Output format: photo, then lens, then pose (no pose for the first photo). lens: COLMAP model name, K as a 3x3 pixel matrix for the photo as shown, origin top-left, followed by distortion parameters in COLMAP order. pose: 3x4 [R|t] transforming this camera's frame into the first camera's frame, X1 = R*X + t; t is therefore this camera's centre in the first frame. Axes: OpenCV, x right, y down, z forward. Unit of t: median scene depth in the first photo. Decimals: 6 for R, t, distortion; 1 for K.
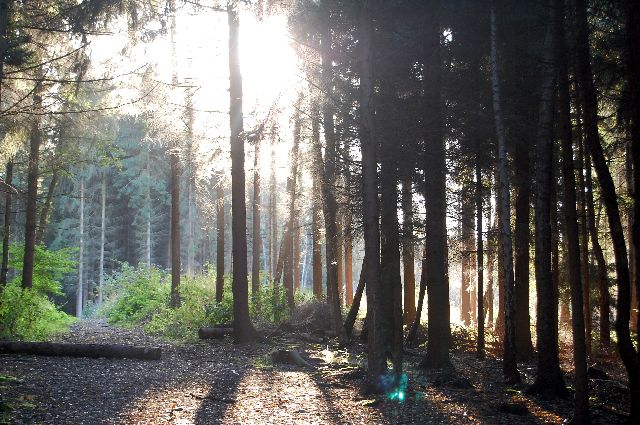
lens RADIAL K [[1507.4, 0, 319.9], [0, 1507.4, 212.6], [0, 0, 1]] dist [-0.038153, 0.000000]
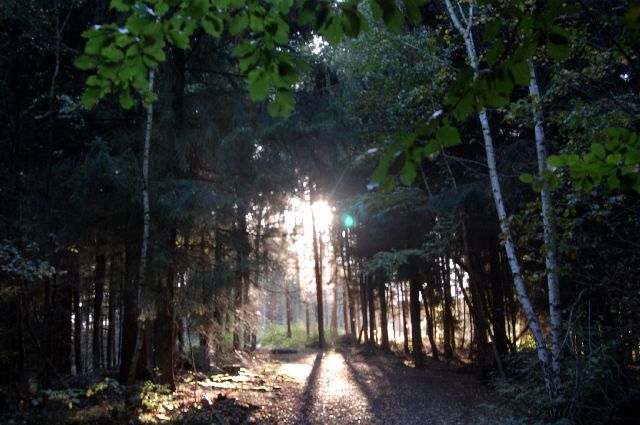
lens RADIAL K [[771.7, 0, 320.1], [0, 771.7, 212.5], [0, 0, 1]] dist [-0.000360, 0.000000]
pose [[0.999118, -0.030342, -0.029023, -0.002930], [0.027229, 0.994389, -0.102223, -0.013679], [0.031962, 0.101342, 0.994338, -0.326661]]
